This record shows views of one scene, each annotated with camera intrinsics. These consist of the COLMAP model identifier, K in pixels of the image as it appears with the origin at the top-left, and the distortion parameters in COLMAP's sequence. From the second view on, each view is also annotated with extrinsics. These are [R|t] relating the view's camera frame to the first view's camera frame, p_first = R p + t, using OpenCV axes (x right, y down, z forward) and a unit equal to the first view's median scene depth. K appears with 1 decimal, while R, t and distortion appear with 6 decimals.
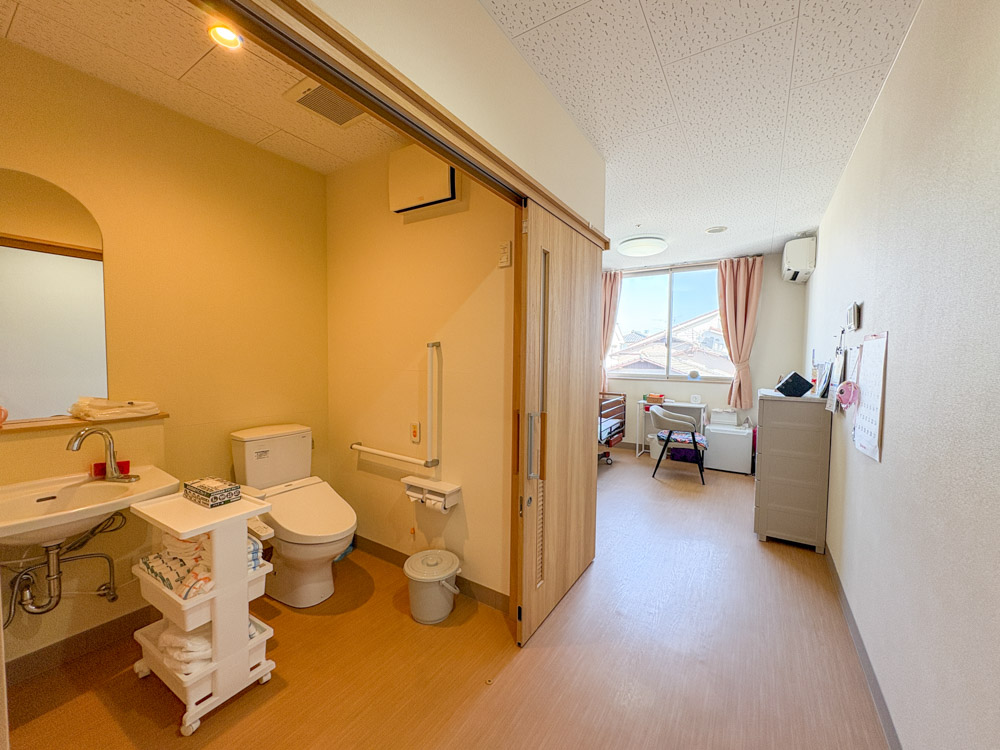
lens RADIAL K [[395.7, 0, 494.6], [0, 395.7, 374.5], [0, 0, 1]] dist [-0.000352, 0.000519]
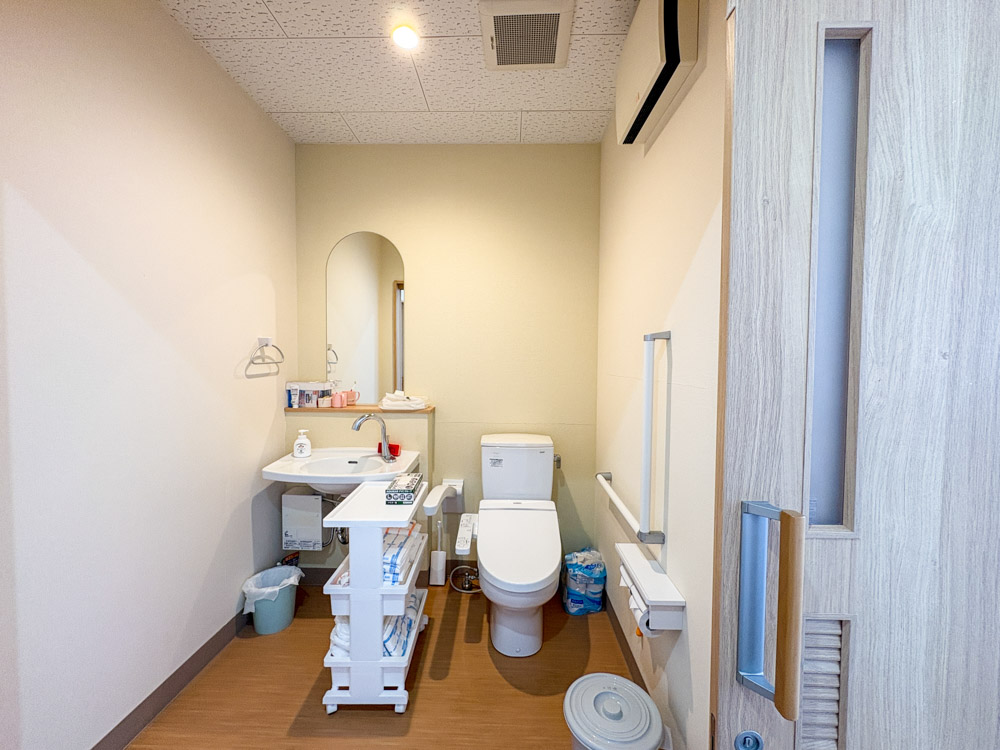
lens RADIAL K [[395.7, 0, 501.2], [0, 395.7, 375.0], [0, 0, 1]] dist [-0.000352, 0.000519]
pose [[0.536401, 0.021647, -0.843686, 0.278533], [-0.043296, 0.999061, -0.001893, -0.008797], [0.842852, 0.037543, 0.536834, 0.627870]]
